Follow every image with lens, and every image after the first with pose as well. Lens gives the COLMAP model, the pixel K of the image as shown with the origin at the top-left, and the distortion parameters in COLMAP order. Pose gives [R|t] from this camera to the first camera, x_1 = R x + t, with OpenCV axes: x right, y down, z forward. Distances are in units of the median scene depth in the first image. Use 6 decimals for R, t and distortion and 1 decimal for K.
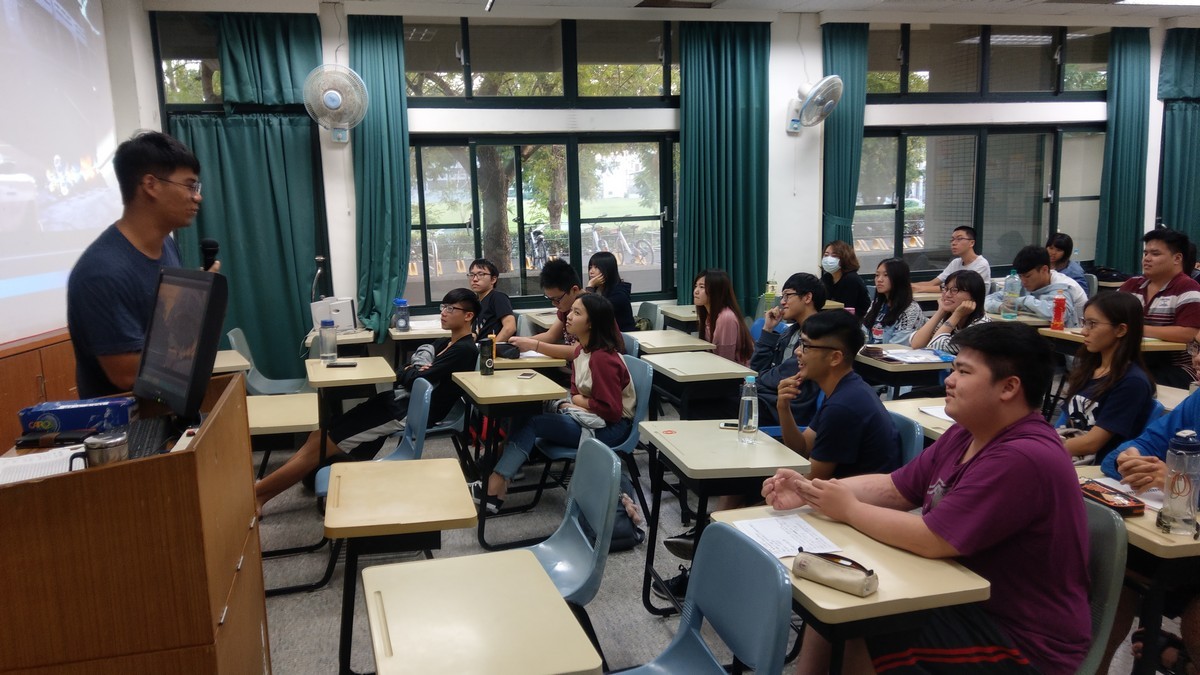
lens RADIAL K [[914.0, 0, 593.4], [0, 914.0, 316.5], [0, 0, 1]] dist [0.075588, -0.165830]
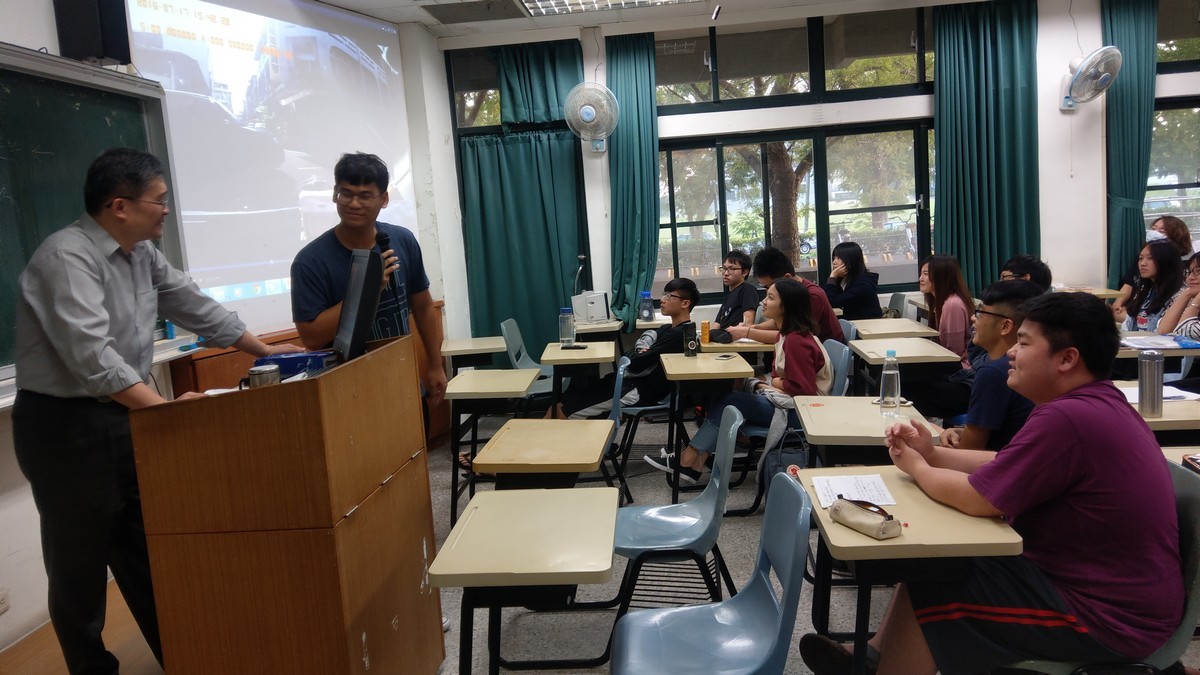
lens RADIAL K [[923.7, 0, 614.6], [0, 923.7, 284.7], [0, 0, 1]] dist [0.060277, -0.140183]
pose [[0.940191, -0.014229, -0.340349, 0.123624], [-0.000917, 0.999018, -0.044300, 0.020761], [0.340645, 0.041963, 0.939255, -0.034002]]
